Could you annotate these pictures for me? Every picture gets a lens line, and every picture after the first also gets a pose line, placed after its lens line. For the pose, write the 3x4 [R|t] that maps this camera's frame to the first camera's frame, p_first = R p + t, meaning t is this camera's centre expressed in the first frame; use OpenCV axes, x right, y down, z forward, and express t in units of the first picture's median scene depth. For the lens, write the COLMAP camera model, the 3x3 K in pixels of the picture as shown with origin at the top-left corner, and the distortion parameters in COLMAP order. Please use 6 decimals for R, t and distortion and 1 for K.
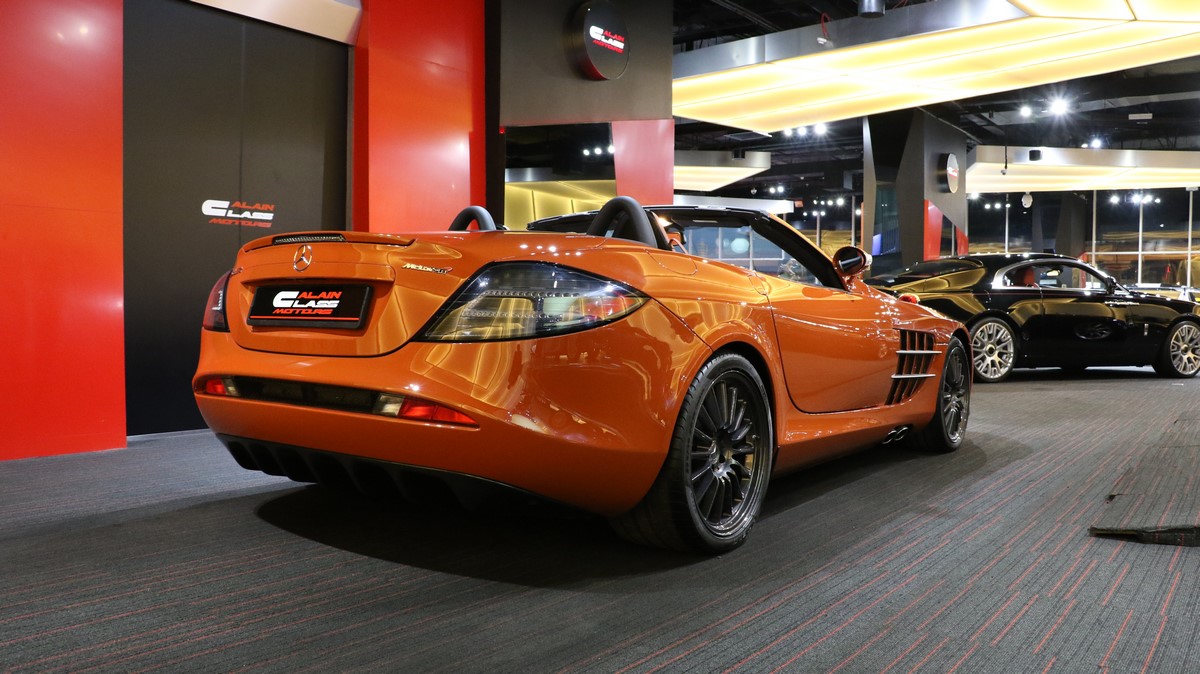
lens RADIAL K [[976.6, 0, 600.0], [0, 976.6, 337.0], [0, 0, 1]] dist [-0.182755, 0.149567]
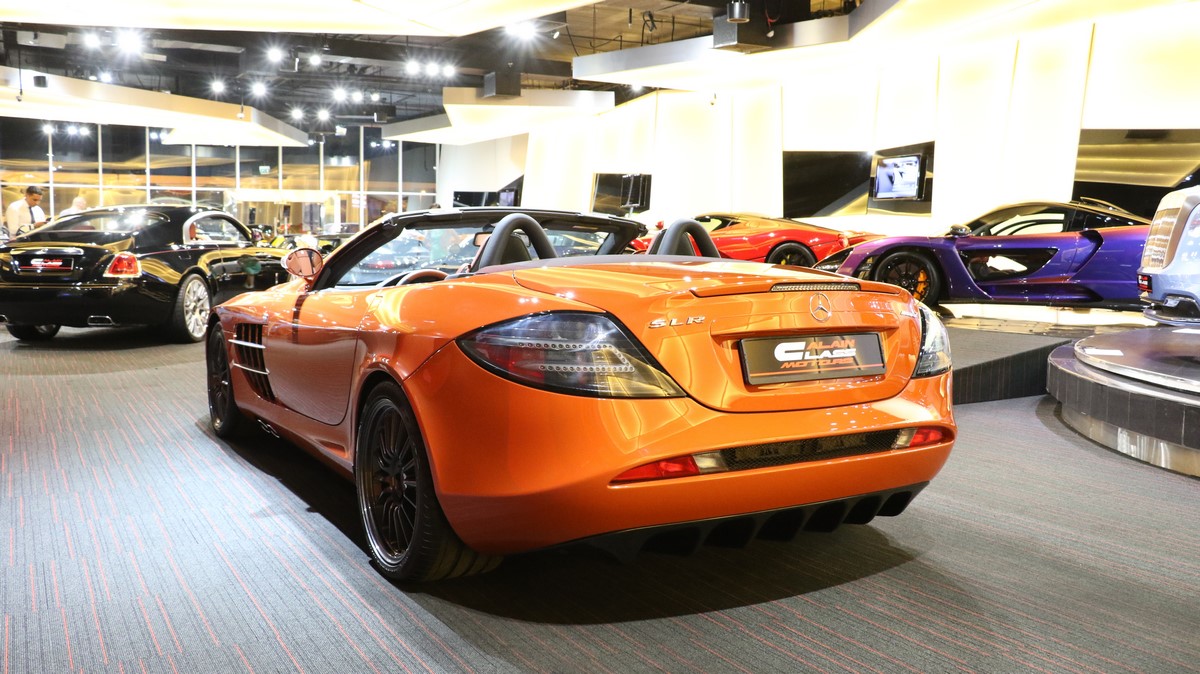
lens RADIAL K [[1028.6, 0, 600.0], [0, 1028.6, 337.0], [0, 0, 1]] dist [-0.082237, 0.001964]
pose [[0.407418, -0.089567, 0.908839, -1.343301], [0.021829, 0.995850, 0.088357, -0.149309], [-0.912981, -0.016159, 0.407682, 0.792838]]
